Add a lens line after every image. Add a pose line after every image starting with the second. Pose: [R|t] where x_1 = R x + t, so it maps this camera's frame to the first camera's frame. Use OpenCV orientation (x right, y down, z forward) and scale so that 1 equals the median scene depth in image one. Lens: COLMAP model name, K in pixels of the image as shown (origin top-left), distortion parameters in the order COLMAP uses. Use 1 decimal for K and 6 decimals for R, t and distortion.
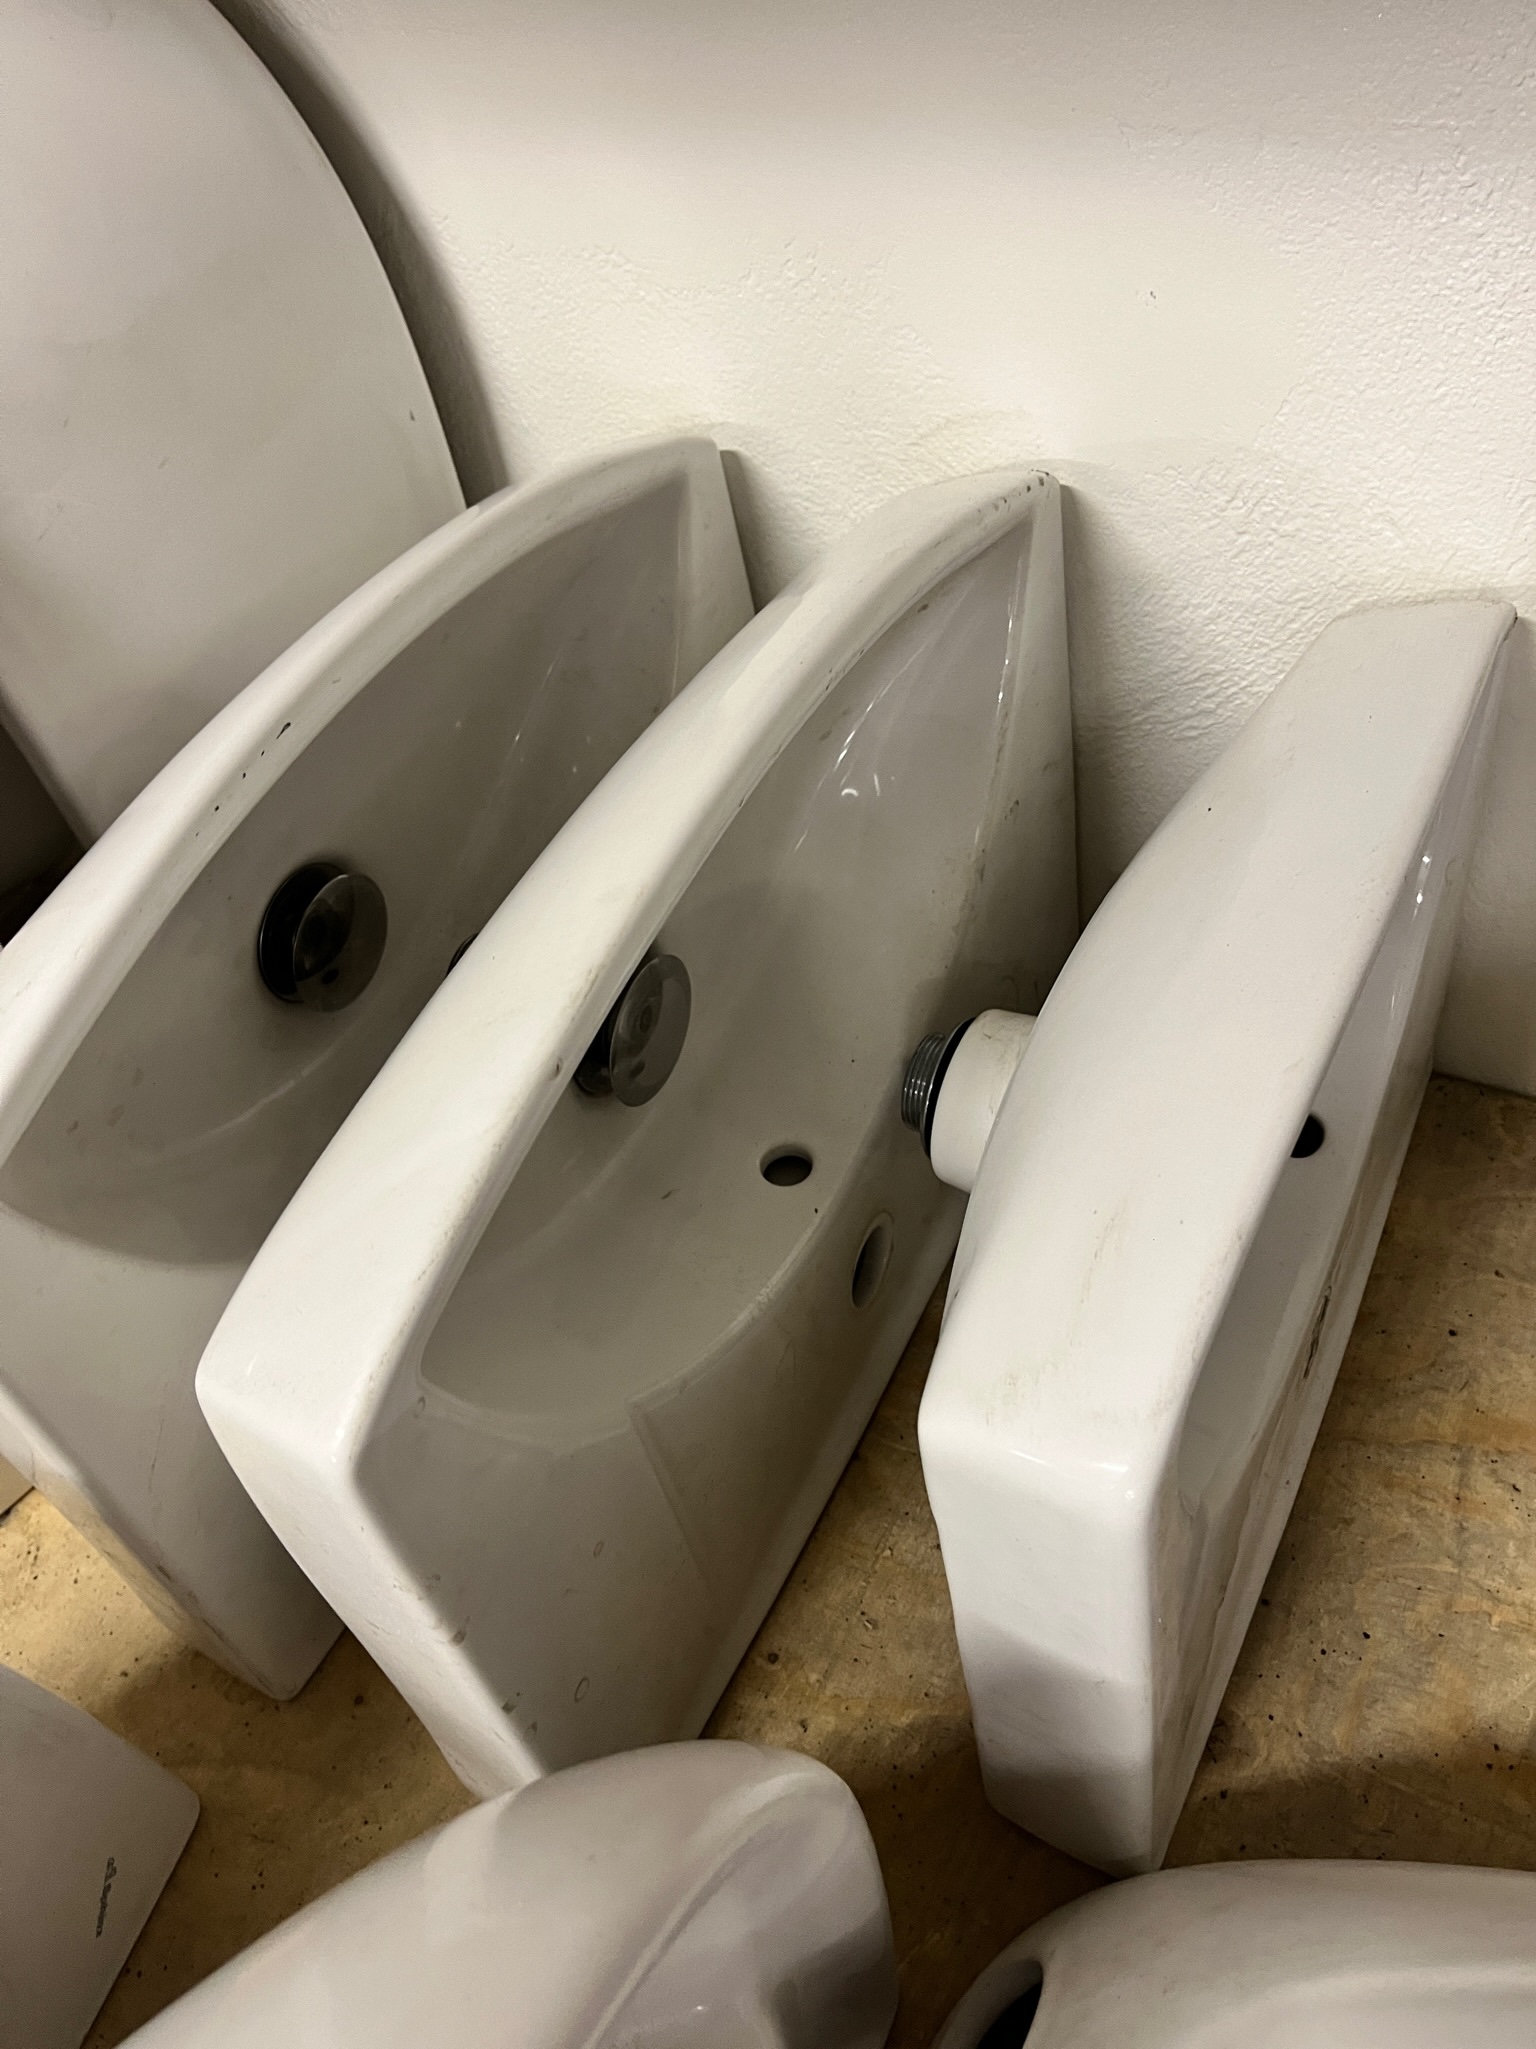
lens RADIAL K [[1569.2, 0, 757.6], [0, 1569.2, 1025.4], [0, 0, 1]] dist [0.039707, -0.055571]
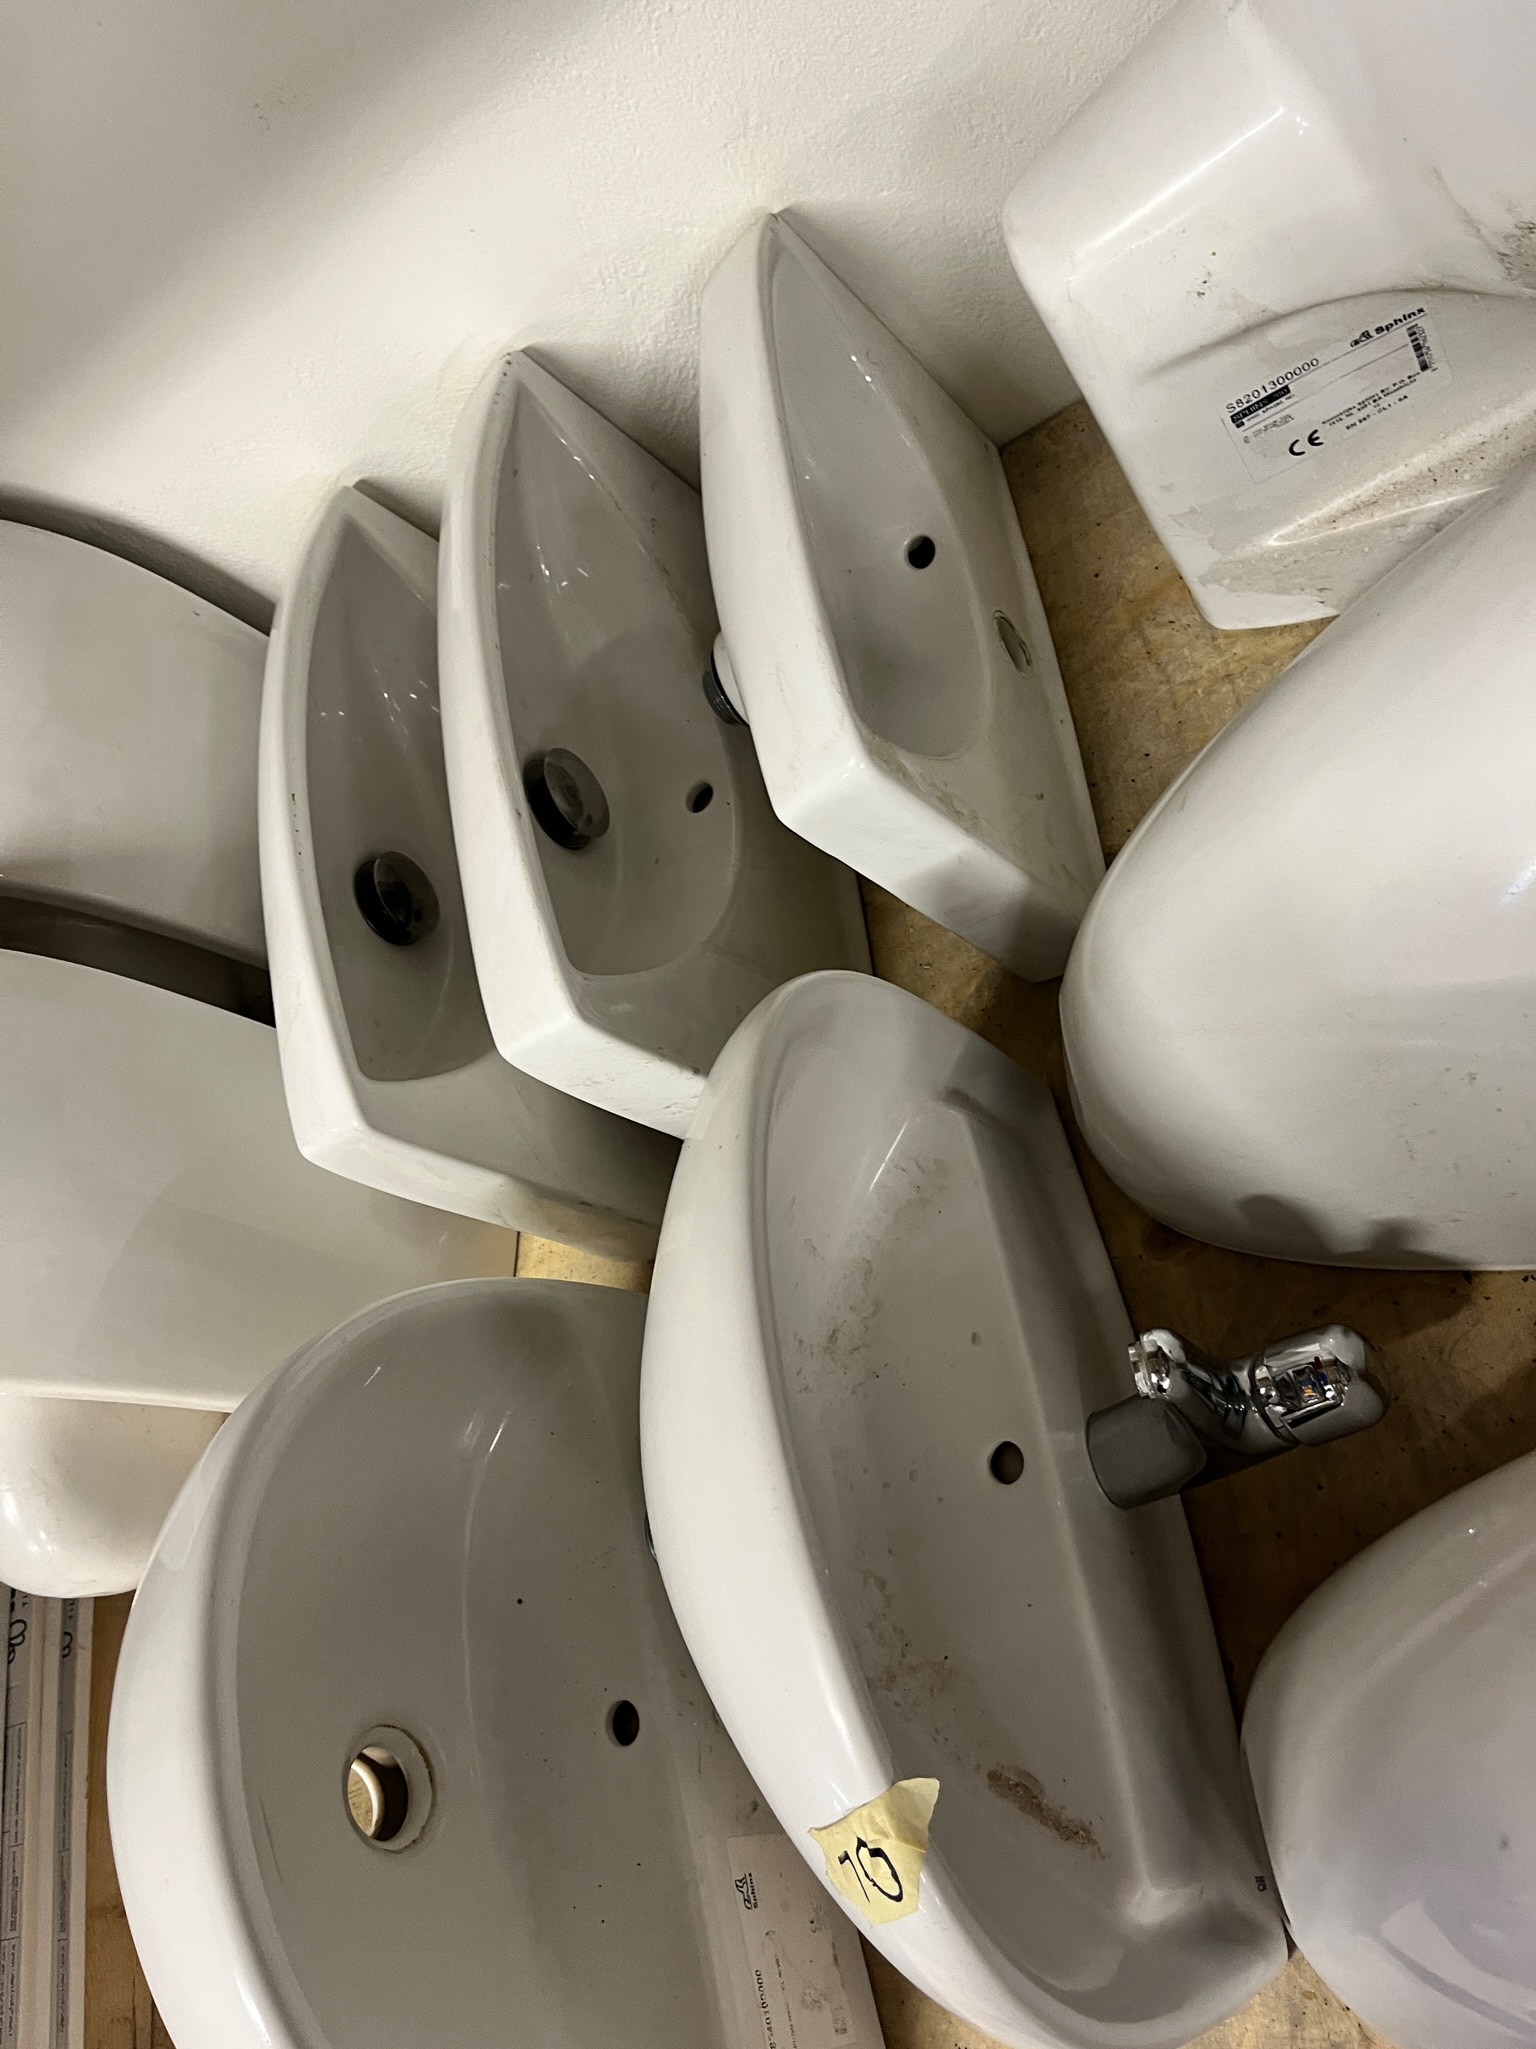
lens RADIAL K [[1569.2, 0, 737.0], [0, 1569.2, 1021.6], [0, 0, 1]] dist [0.039707, -0.055571]
pose [[0.722251, -0.681901, -0.115607, 0.076025], [0.690812, 0.719378, 0.072620, 0.163999], [0.033645, -0.132313, 0.990637, -0.613848]]
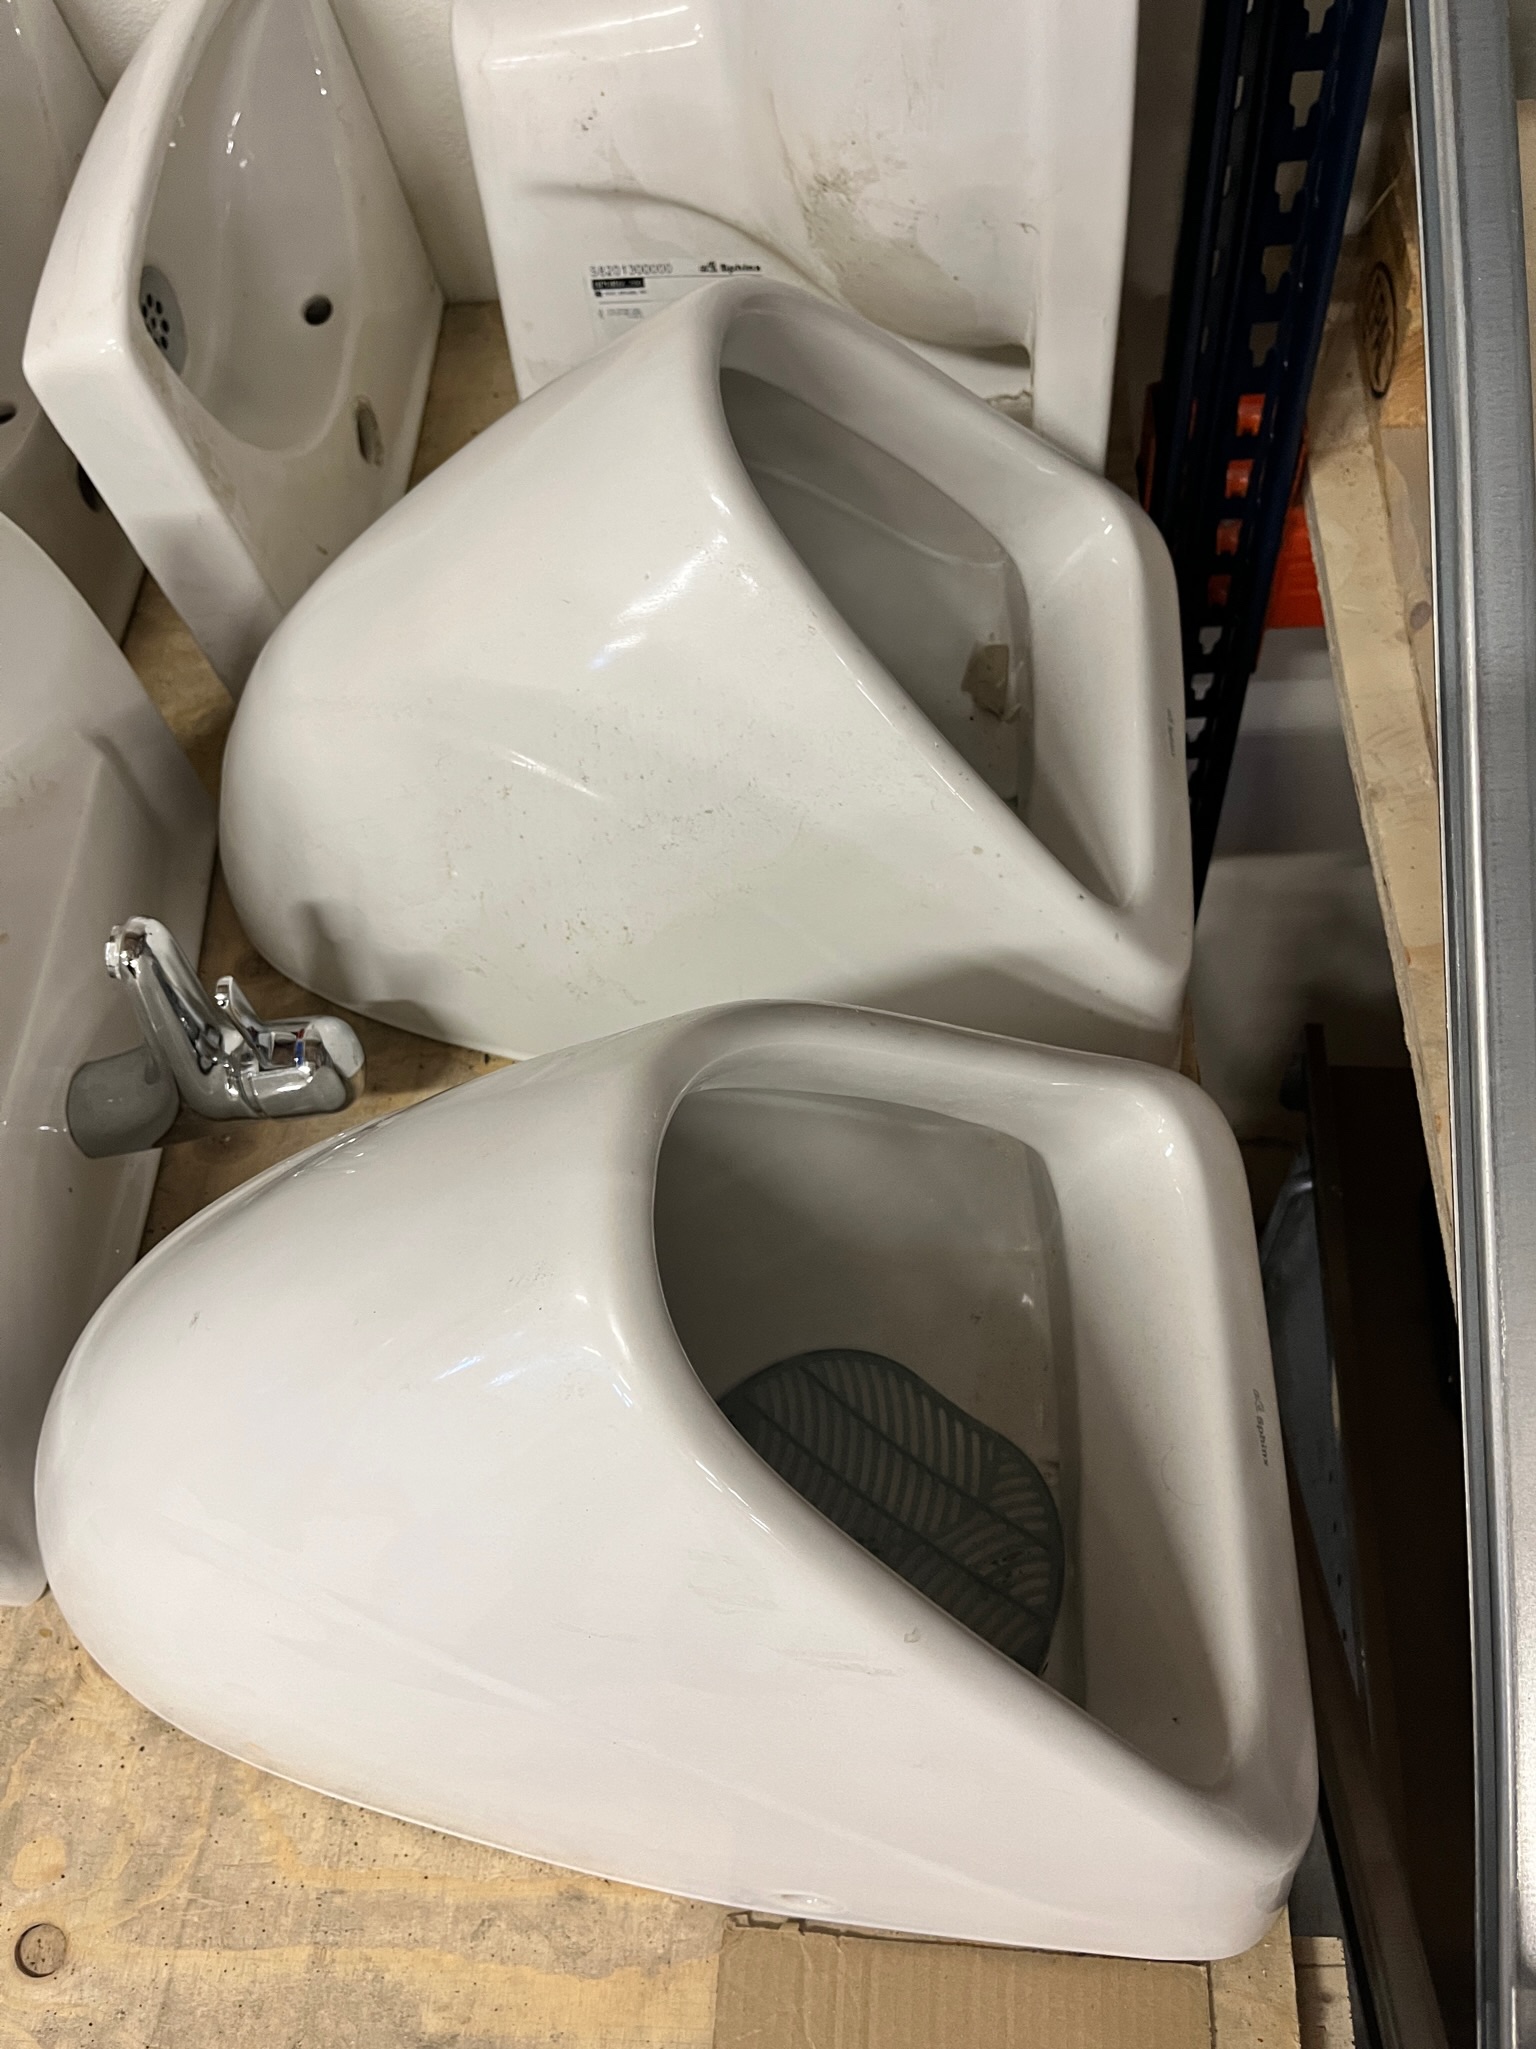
lens RADIAL K [[1569.2, 0, 786.0], [0, 1569.2, 1044.8], [0, 0, 1]] dist [0.039707, -0.055571]
pose [[0.901366, -0.355059, 0.247937, 0.110252], [0.306476, 0.927500, 0.214046, 0.561410], [-0.305960, -0.116947, 0.944834, -0.746543]]
